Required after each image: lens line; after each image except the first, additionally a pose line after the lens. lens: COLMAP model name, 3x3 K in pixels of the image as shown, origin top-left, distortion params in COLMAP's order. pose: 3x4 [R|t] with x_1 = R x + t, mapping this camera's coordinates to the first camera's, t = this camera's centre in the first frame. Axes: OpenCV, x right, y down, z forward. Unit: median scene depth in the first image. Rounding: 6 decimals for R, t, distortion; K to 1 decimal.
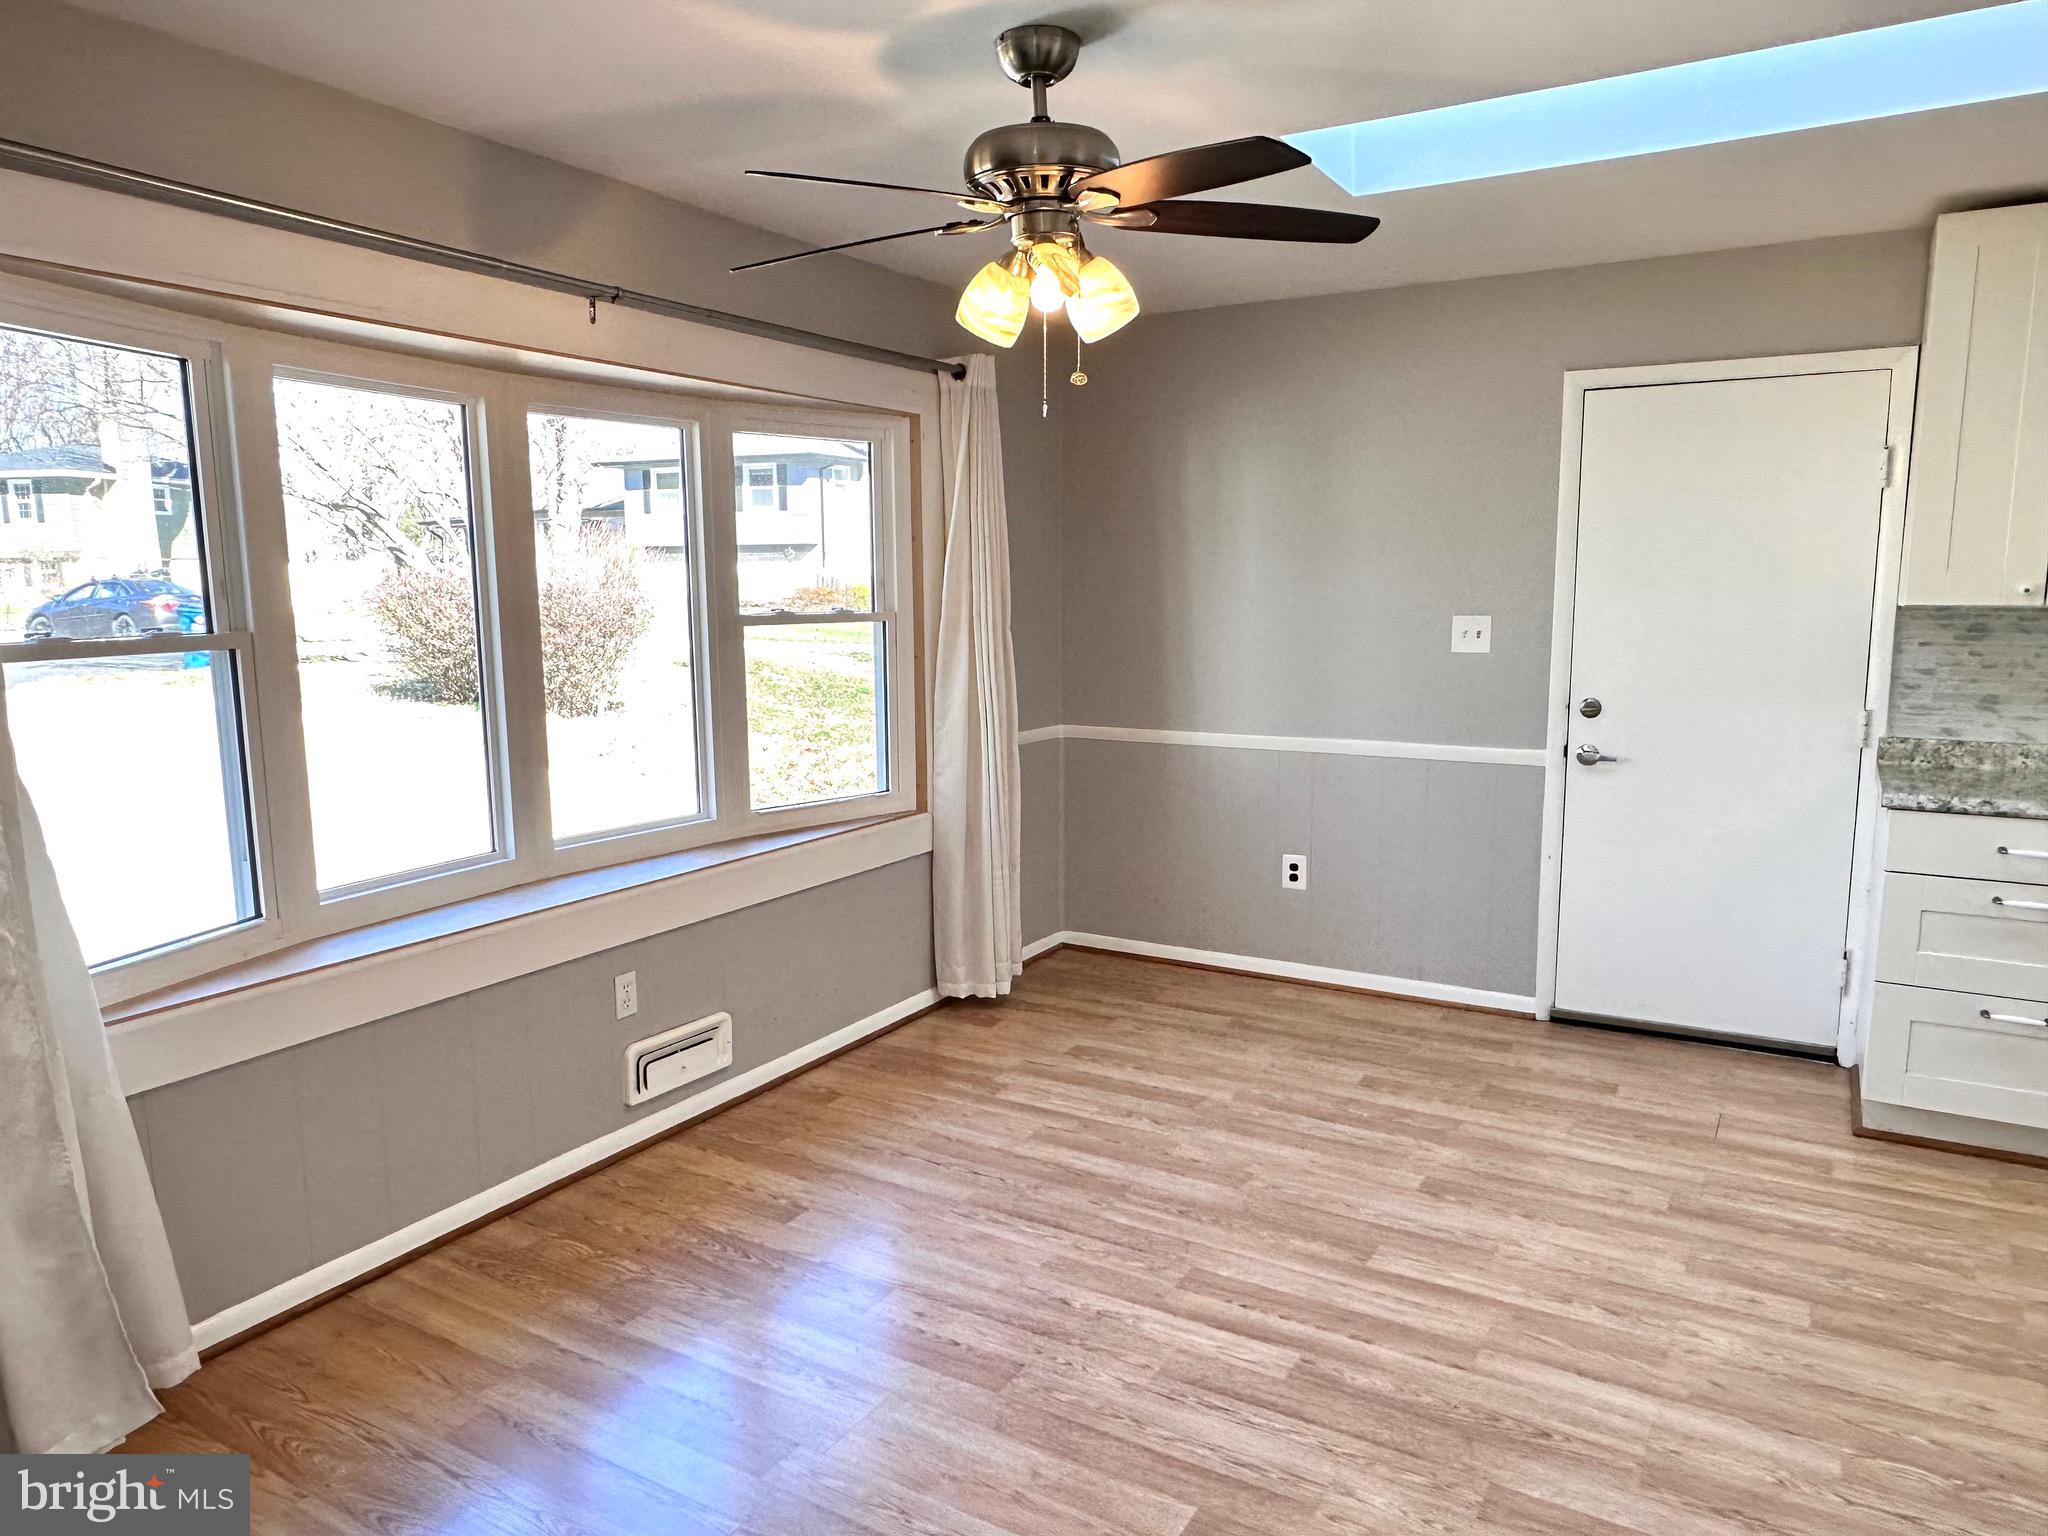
lens RADIAL K [[1367.3, 0, 1026.5], [0, 1367.3, 780.8], [0, 0, 1]] dist [-0.004611, 0.000741]
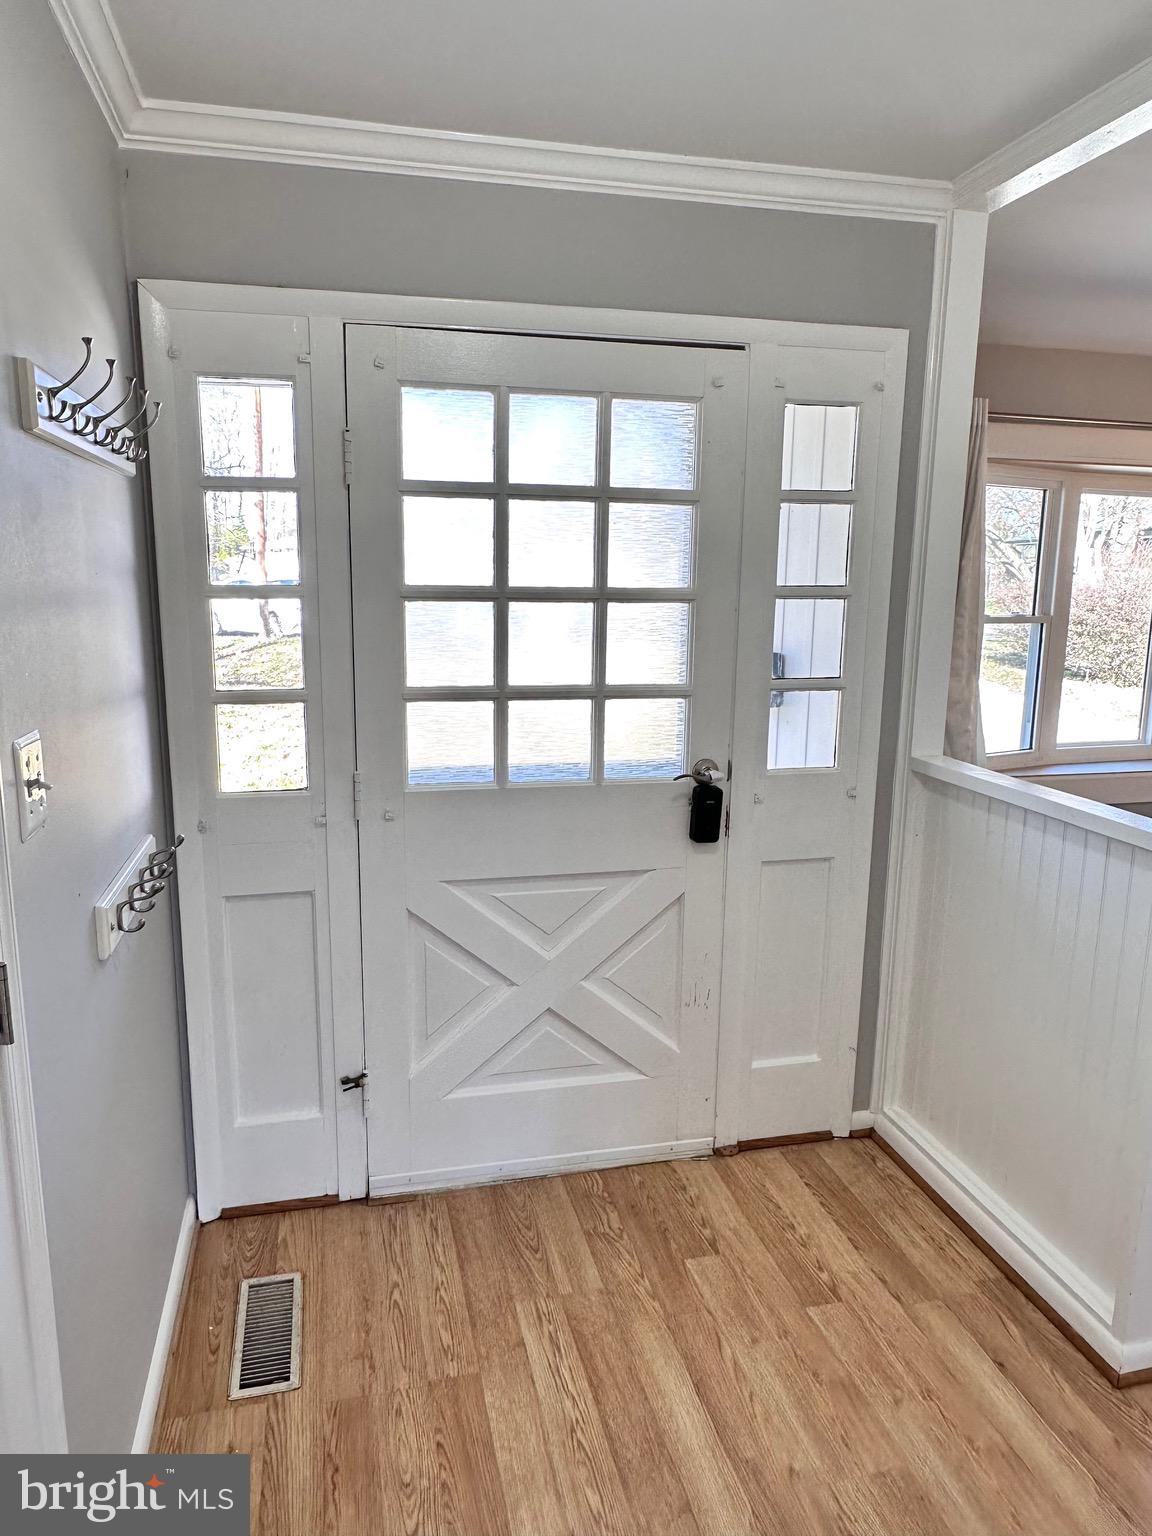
lens RADIAL K [[1025.4, 0, 571.4], [0, 1025.4, 772.1], [0, 0, 1]] dist [-0.004611, 0.000741]
pose [[0.700826, 0.146492, -0.698128, 0.060500], [-0.120669, 0.988928, 0.086376, 0.084248], [0.703052, 0.023708, 0.710744, -0.655478]]
